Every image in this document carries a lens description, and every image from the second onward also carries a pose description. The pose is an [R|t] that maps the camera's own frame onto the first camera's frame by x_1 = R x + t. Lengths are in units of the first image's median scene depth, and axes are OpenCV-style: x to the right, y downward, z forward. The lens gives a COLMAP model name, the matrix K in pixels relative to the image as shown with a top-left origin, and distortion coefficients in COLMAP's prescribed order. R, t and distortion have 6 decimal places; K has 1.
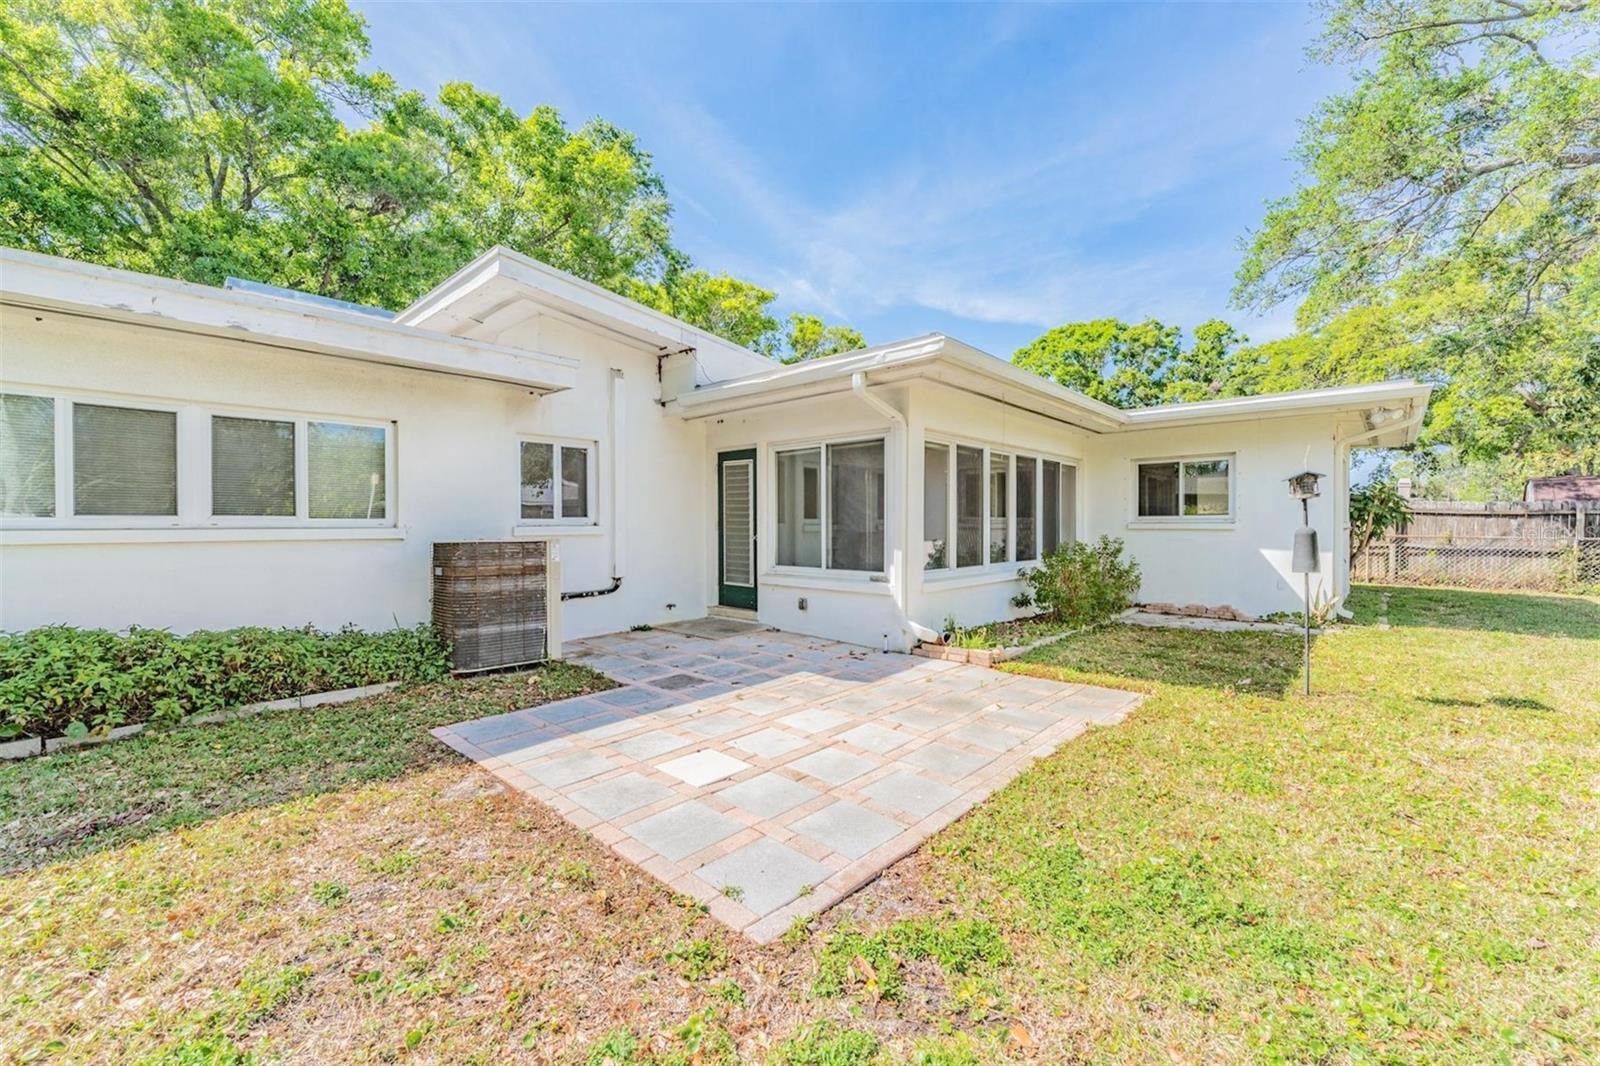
lens RADIAL K [[644.8, 0, 796.5], [0, 644.8, 520.0], [0, 0, 1]] dist [-0.004286, 0.000462]
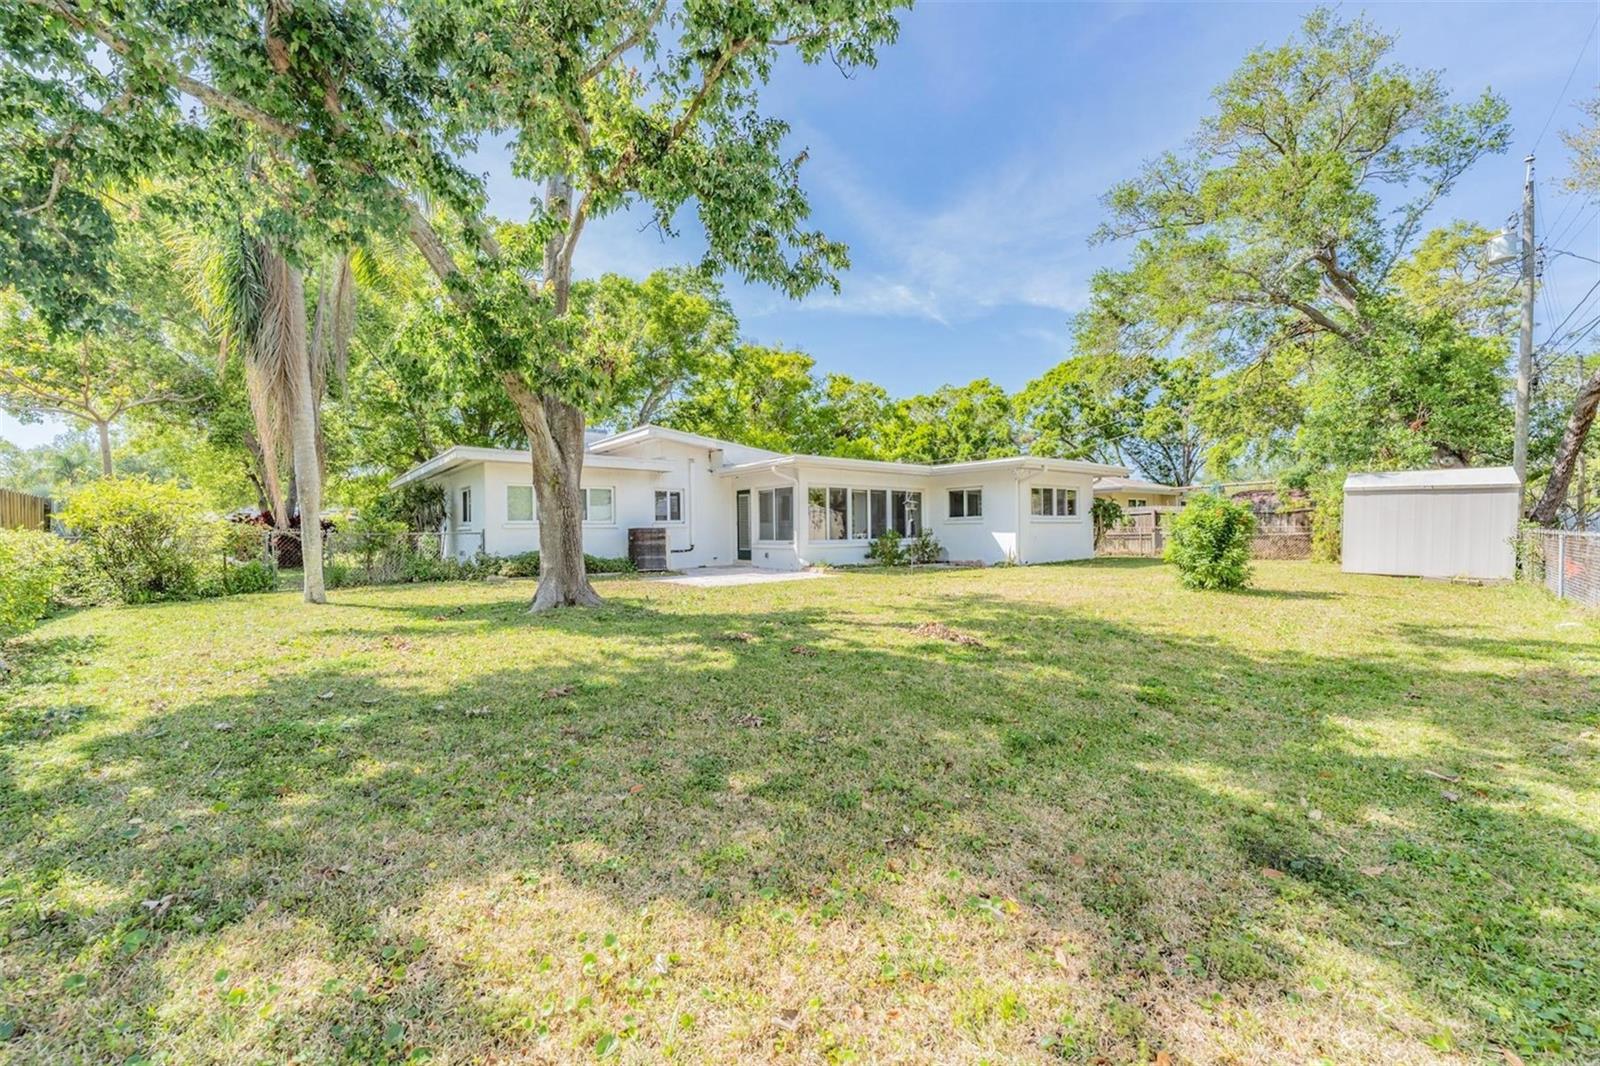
lens RADIAL K [[644.8, 0, 804.6], [0, 644.8, 542.8], [0, 0, 1]] dist [-0.004286, 0.000462]
pose [[0.989927, -0.004039, -0.141519, 0.464669], [0.007564, 0.999674, 0.024376, 0.024322], [0.141374, -0.025201, 0.989635, -1.291699]]
